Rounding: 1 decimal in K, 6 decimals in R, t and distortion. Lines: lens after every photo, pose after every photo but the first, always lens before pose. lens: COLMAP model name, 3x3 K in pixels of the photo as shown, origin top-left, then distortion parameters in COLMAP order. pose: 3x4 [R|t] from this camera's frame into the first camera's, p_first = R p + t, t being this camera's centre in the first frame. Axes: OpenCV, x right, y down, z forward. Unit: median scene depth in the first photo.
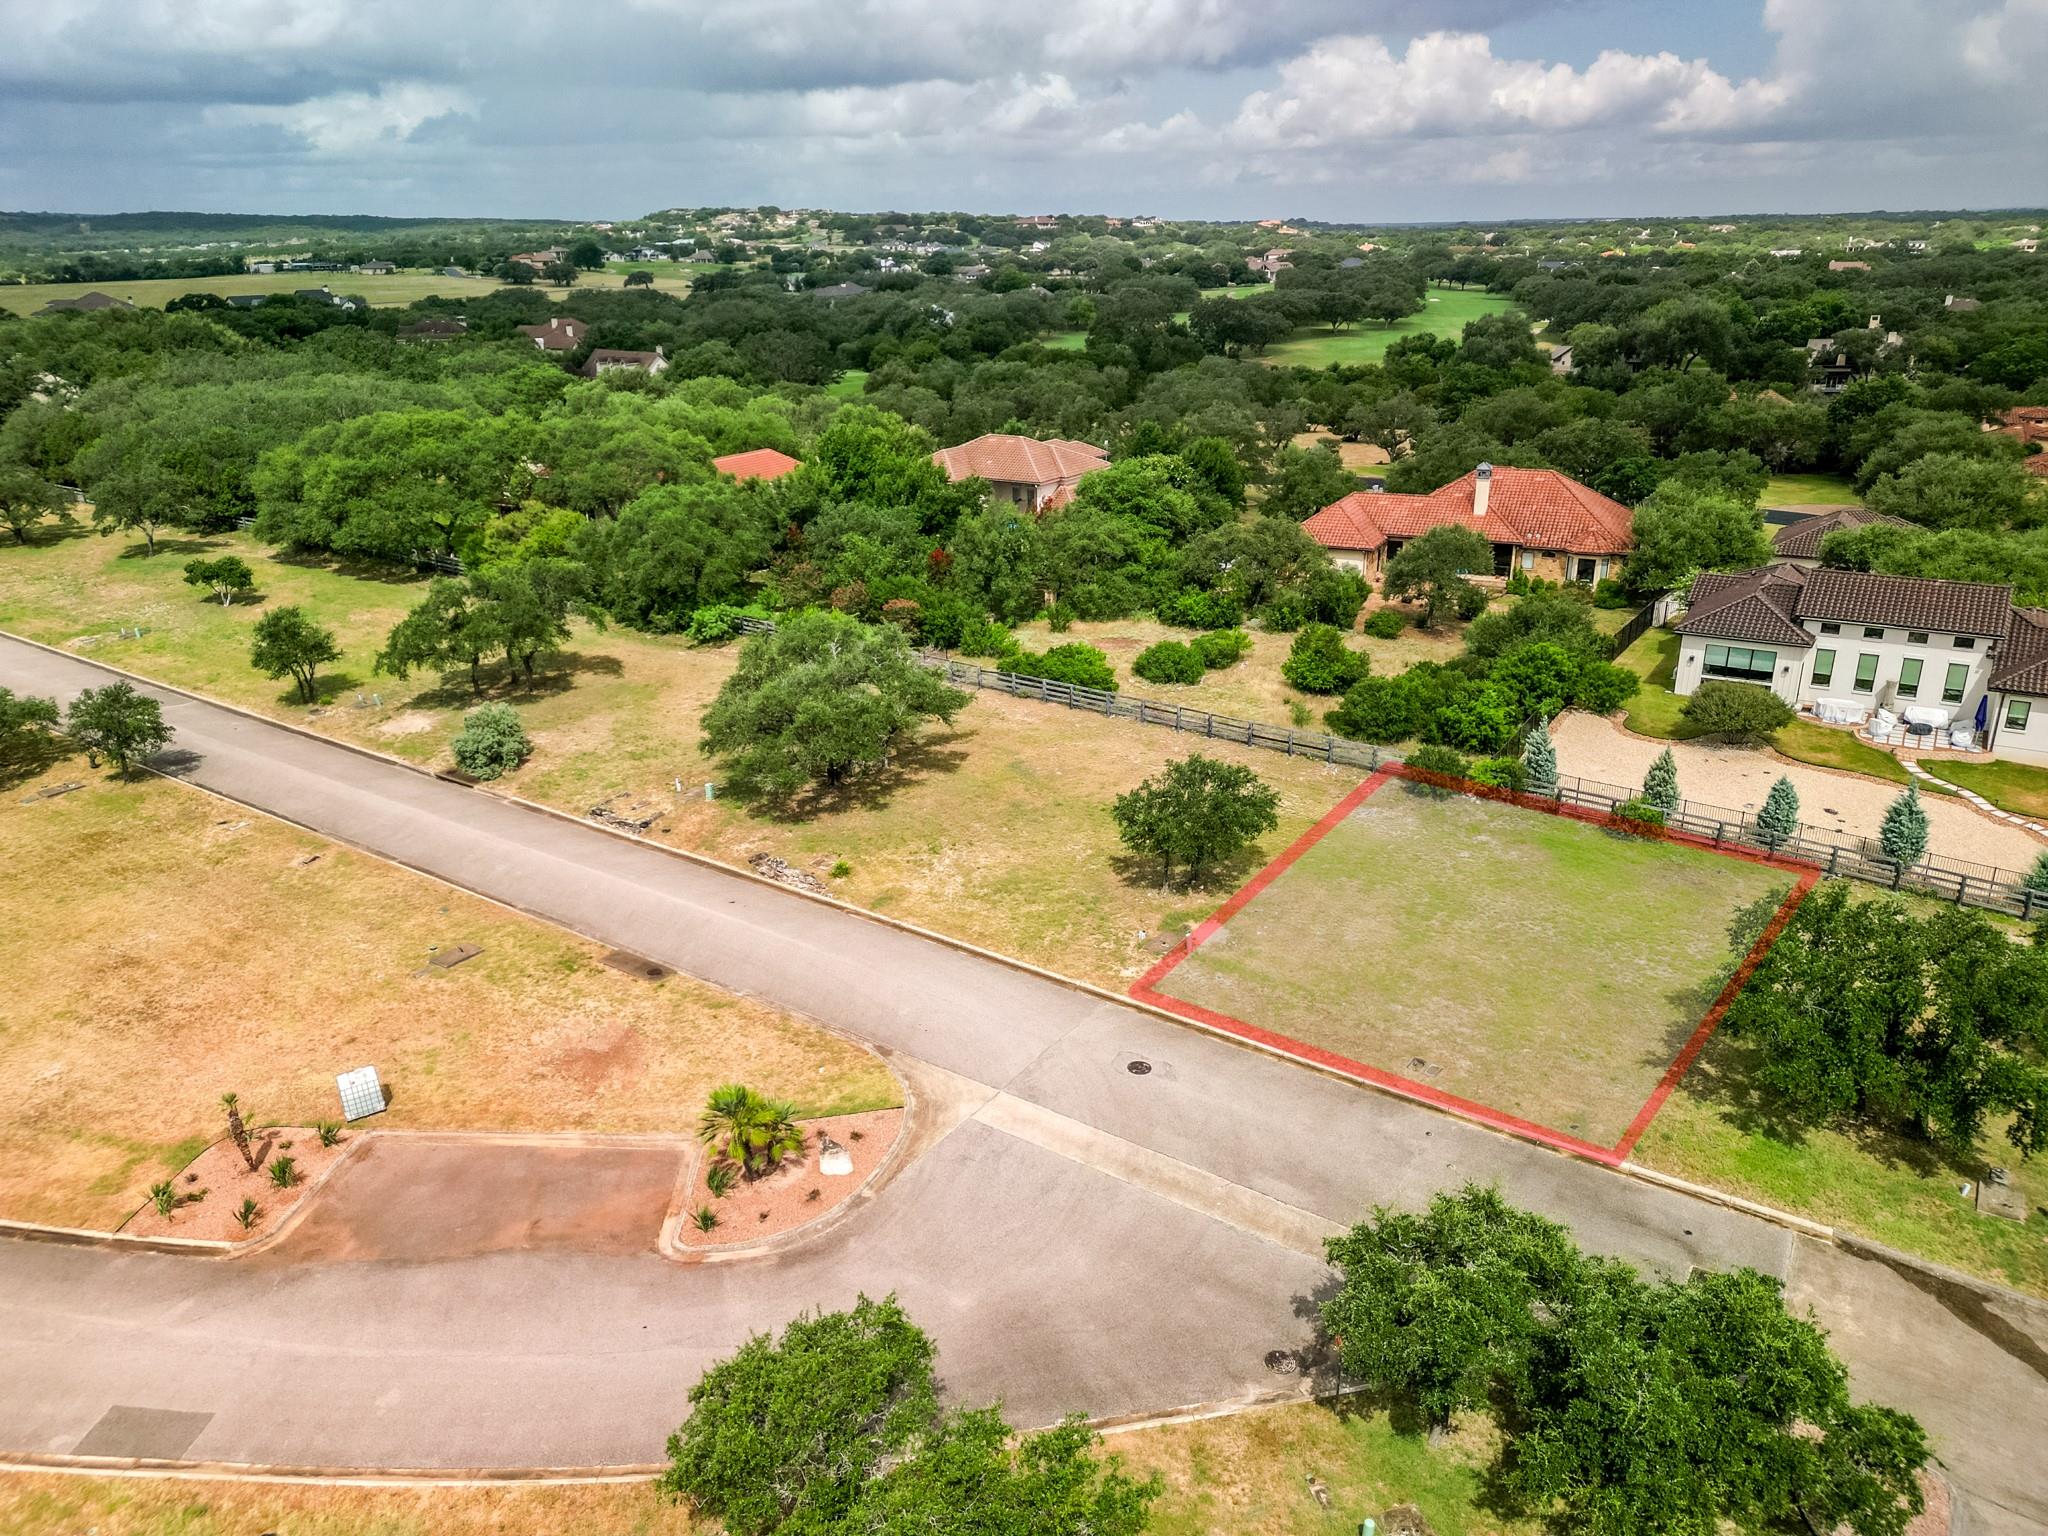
lens RADIAL K [[1411.5, 0, 1030.9], [0, 1411.5, 762.1], [0, 0, 1]] dist [0.068231, -0.062264]
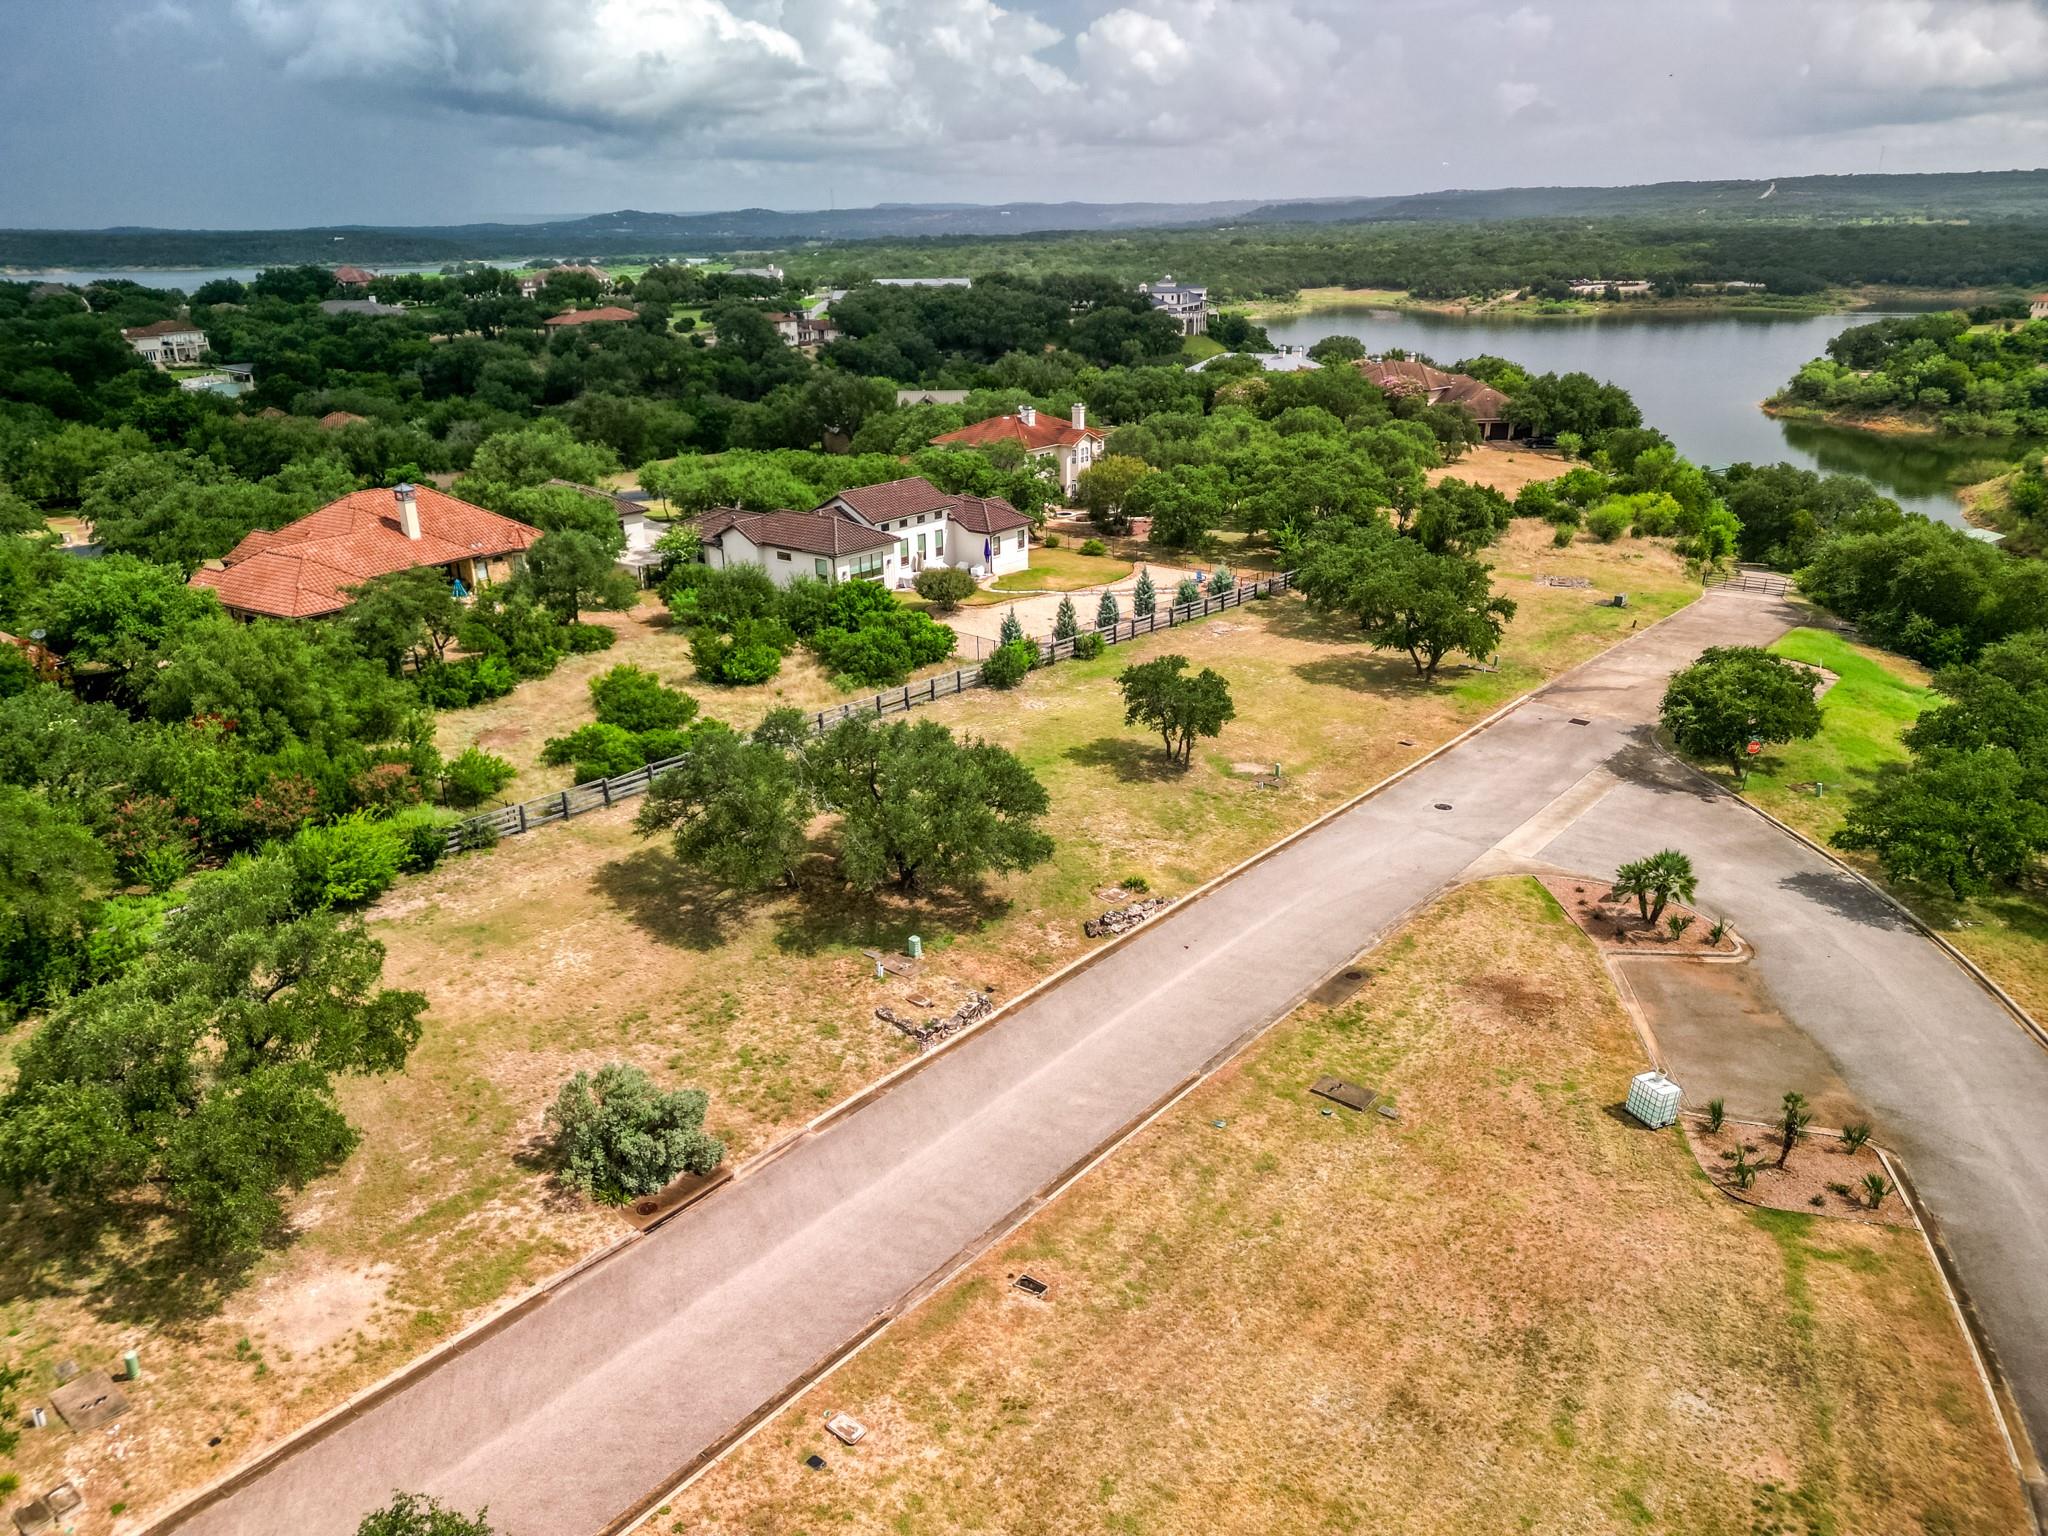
lens RADIAL K [[1410.7, 0, 1032.6], [0, 1410.7, 769.8], [0, 0, 1]] dist [0.065897, -0.061364]
pose [[0.093612, -0.336752, 0.936928, -0.813902], [0.353708, 0.890919, 0.284875, -0.232532], [-0.930660, 0.304731, 0.202513, 0.694641]]
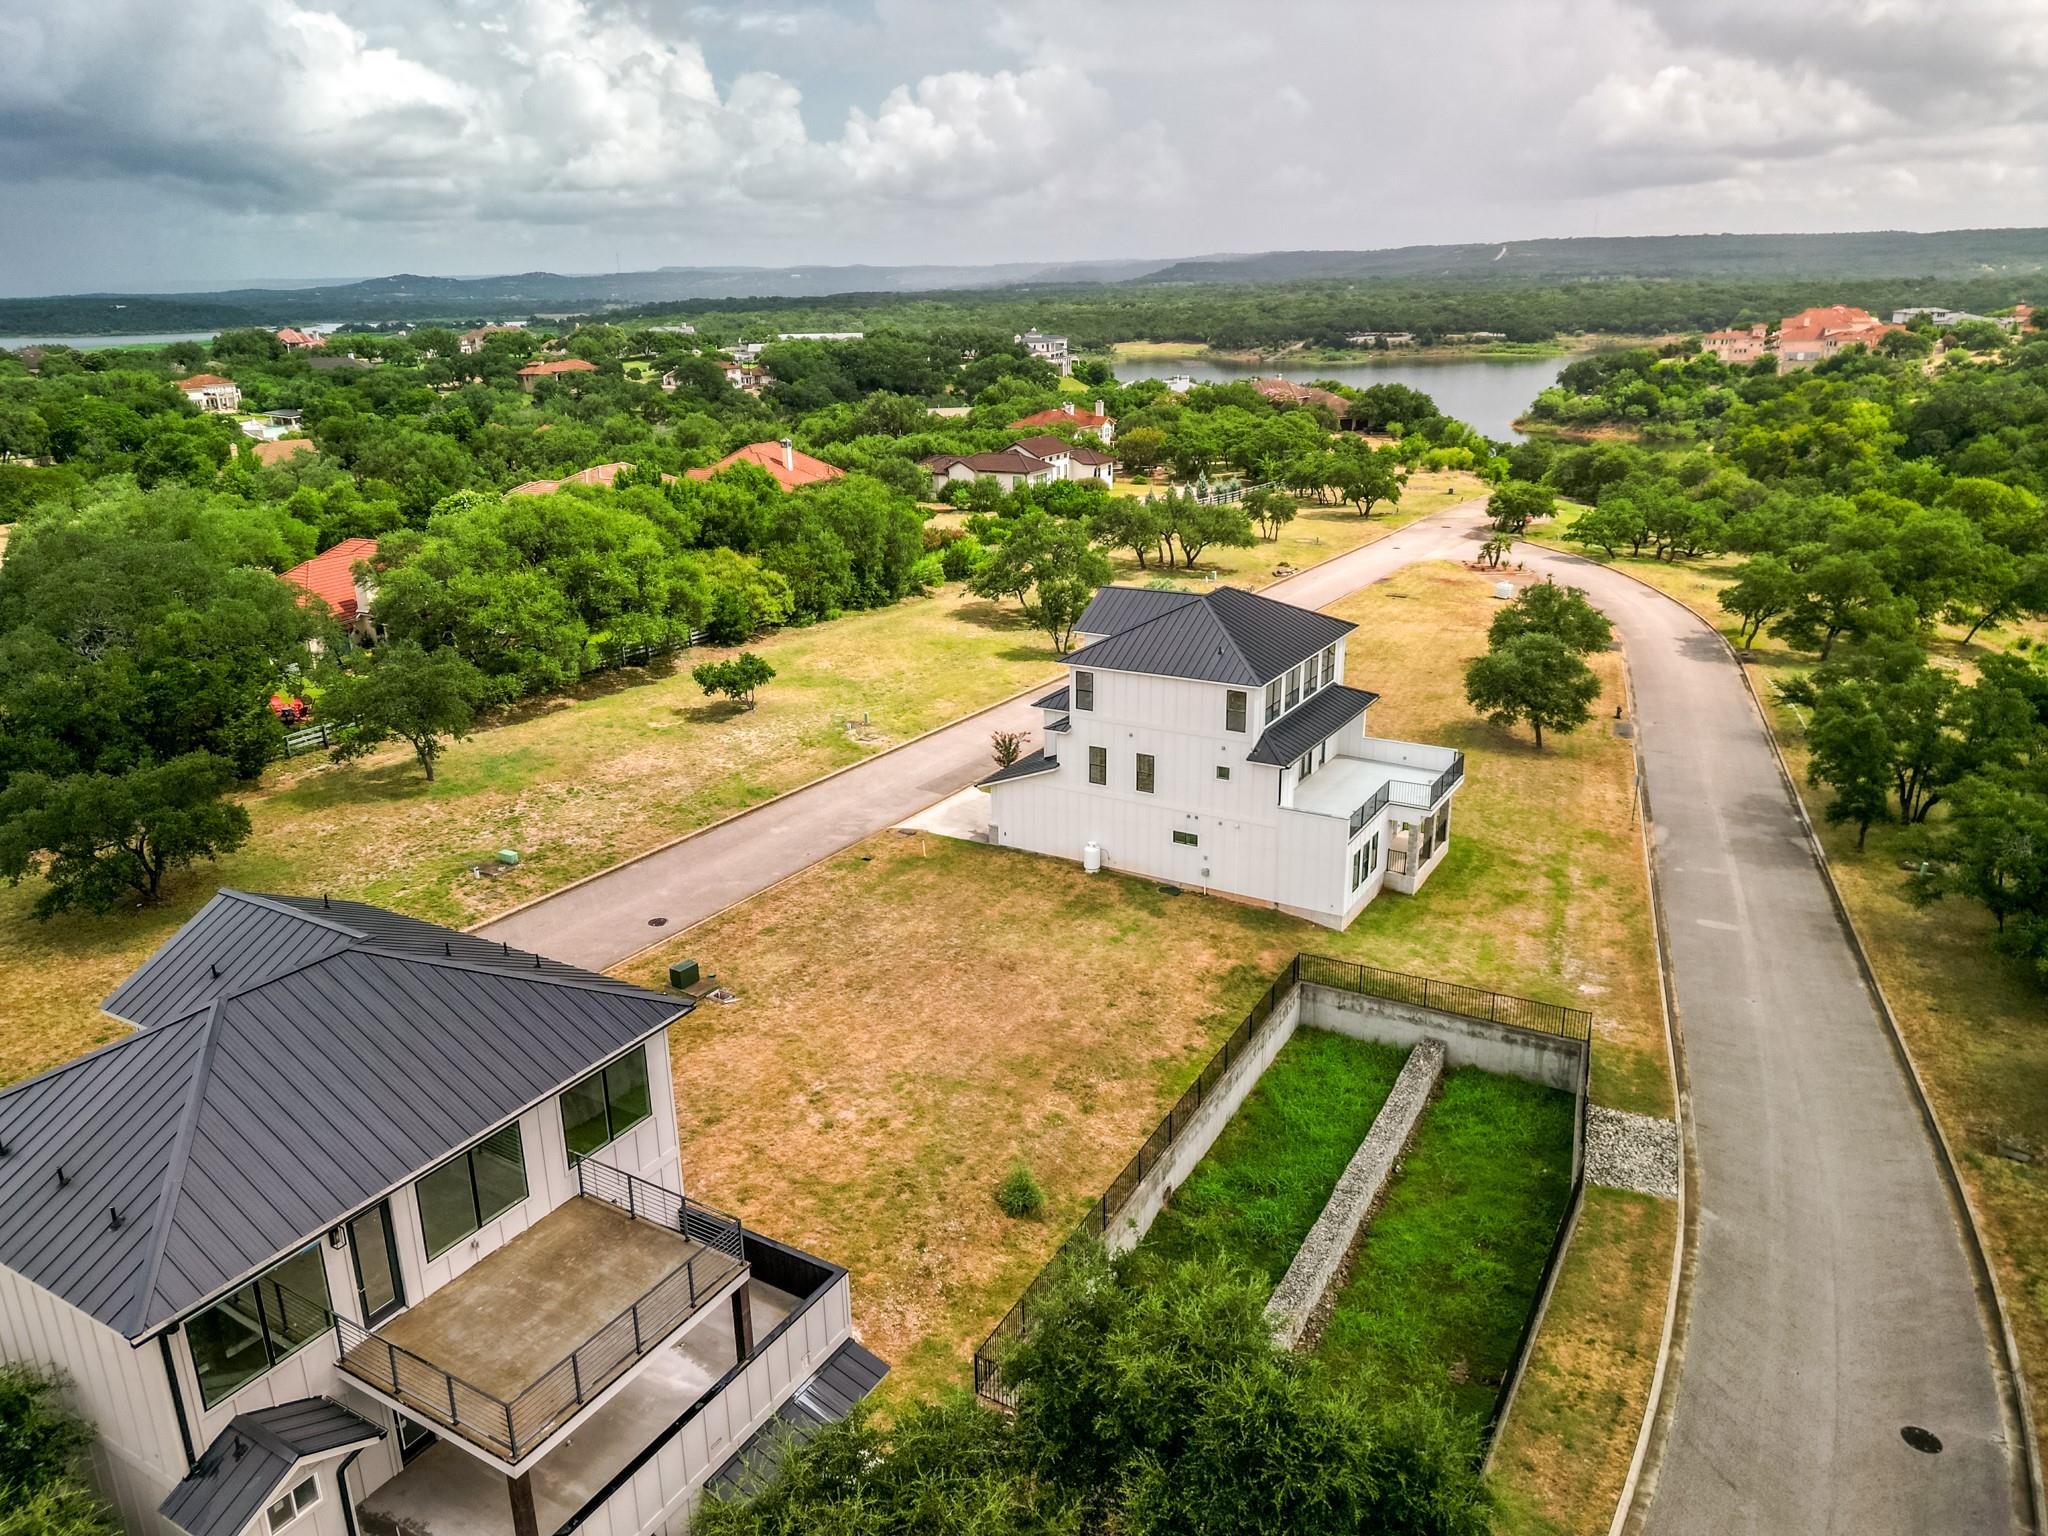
lens RADIAL K [[1410.7, 0, 1032.6], [0, 1410.7, 769.8], [0, 0, 1]] dist [0.065897, -0.061364]
pose [[-0.051363, -0.301960, 0.951936, -1.898285], [0.365144, 0.881518, 0.299324, -0.364099], [-0.929533, 0.362968, 0.064981, 1.098221]]
